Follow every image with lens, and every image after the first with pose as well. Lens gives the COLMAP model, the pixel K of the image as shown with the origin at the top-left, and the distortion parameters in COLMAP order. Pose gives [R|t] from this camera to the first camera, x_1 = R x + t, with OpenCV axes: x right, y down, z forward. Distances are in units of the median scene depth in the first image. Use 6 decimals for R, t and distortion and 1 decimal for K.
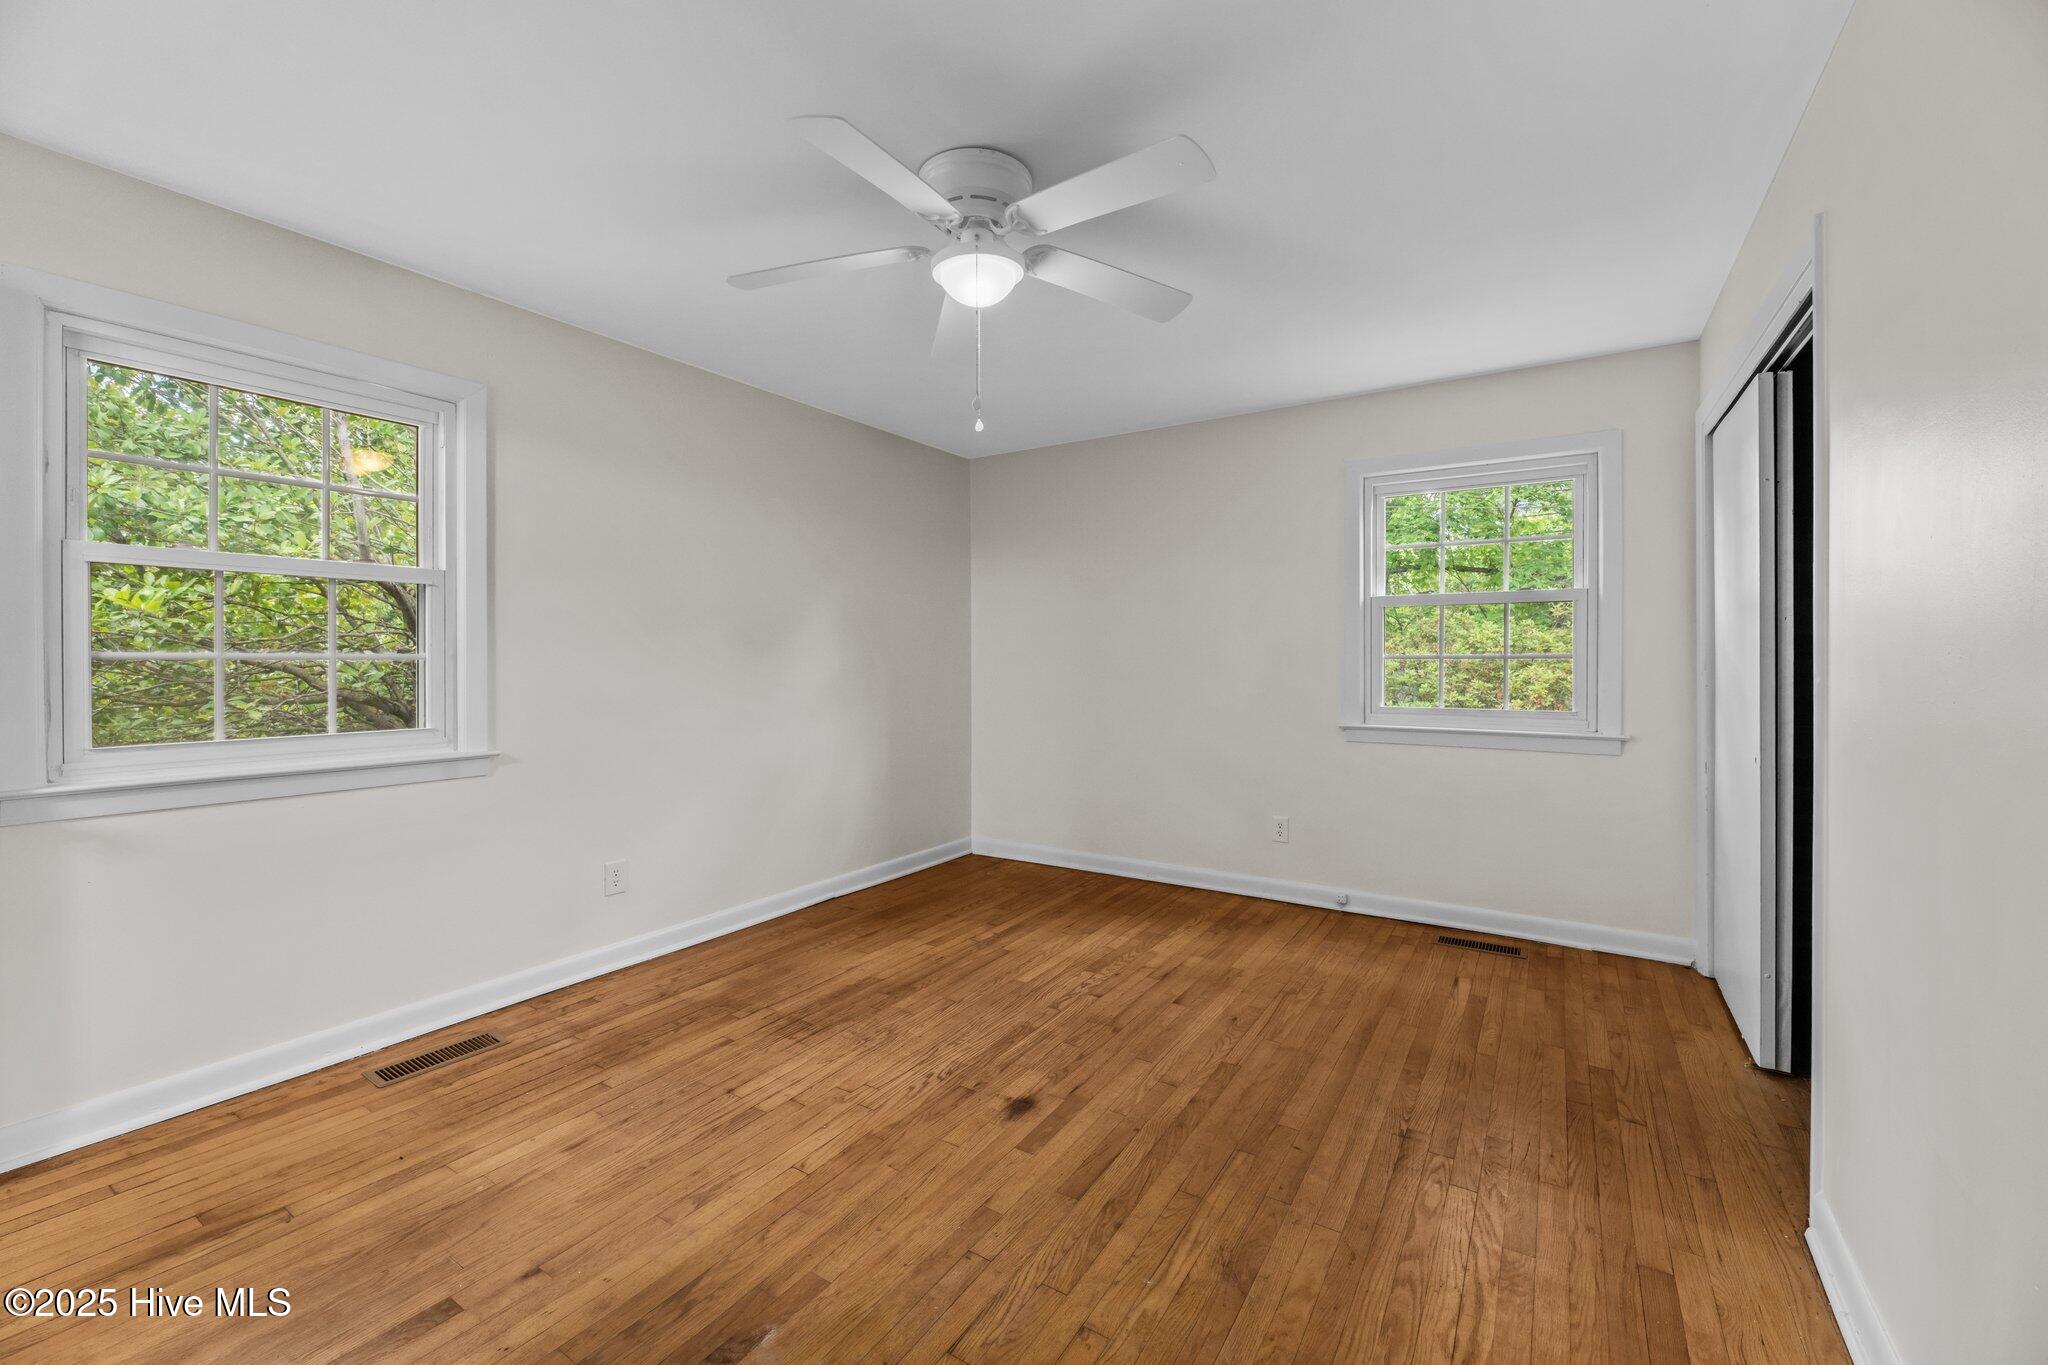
lens RADIAL K [[826.8, 0, 1019.5], [0, 826.8, 675.1], [0, 0, 1]] dist [-0.000762, -0.002694]
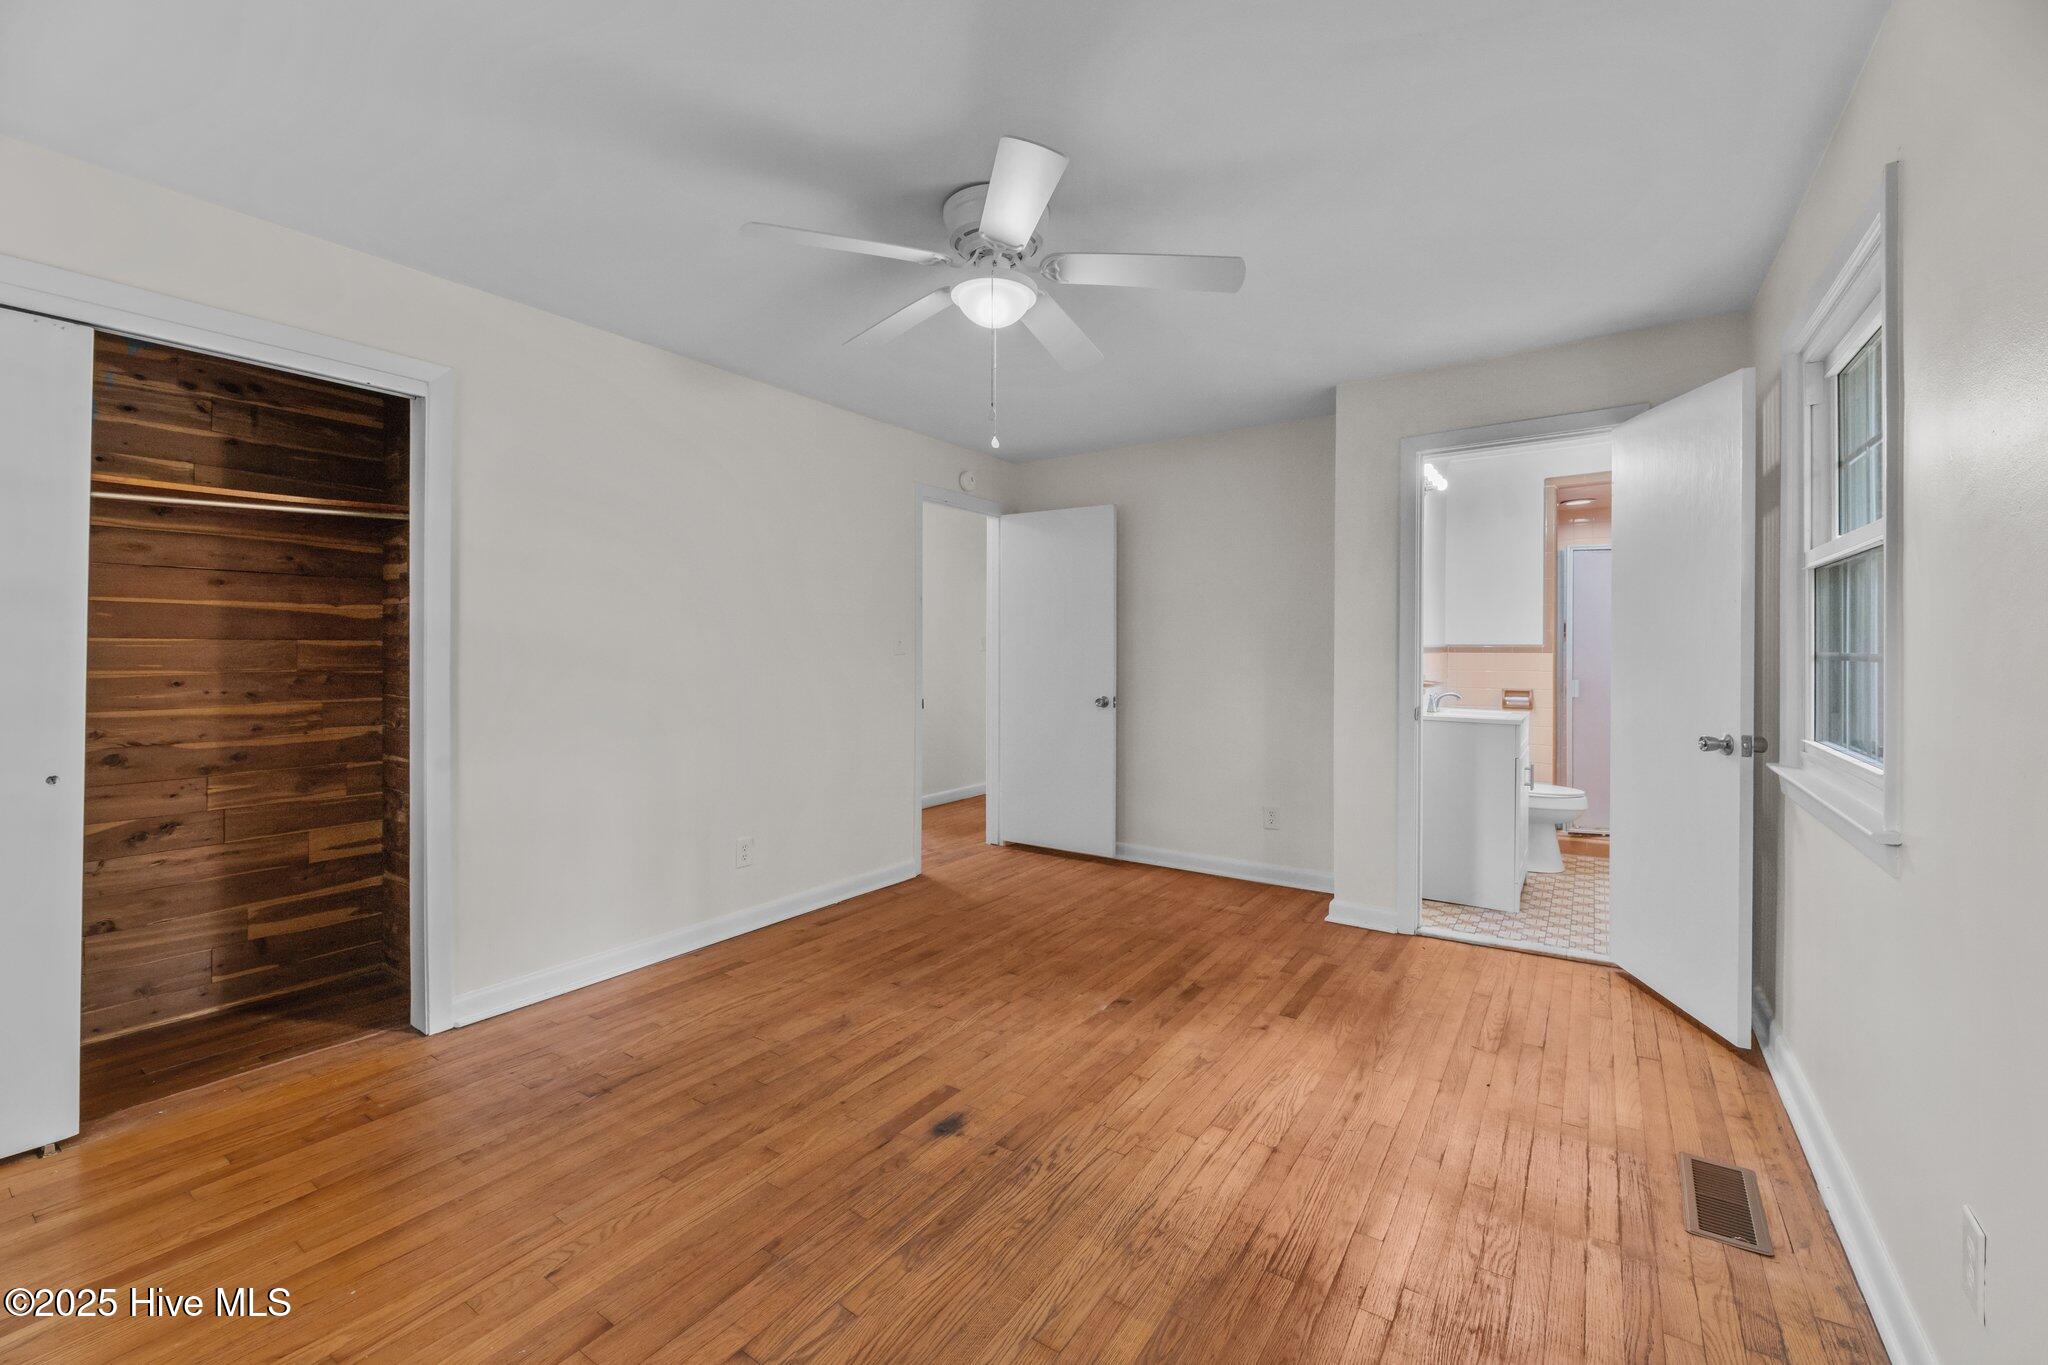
lens RADIAL K [[826.8, 0, 1019.5], [0, 826.8, 675.1], [0, 0, 1]] dist [-0.000762, -0.002694]
pose [[-0.999577, -0.001862, 0.029017, -0.106972], [-0.000383, 0.998703, 0.050906, -0.046386], [-0.029074, 0.050873, -0.998282, 1.917176]]
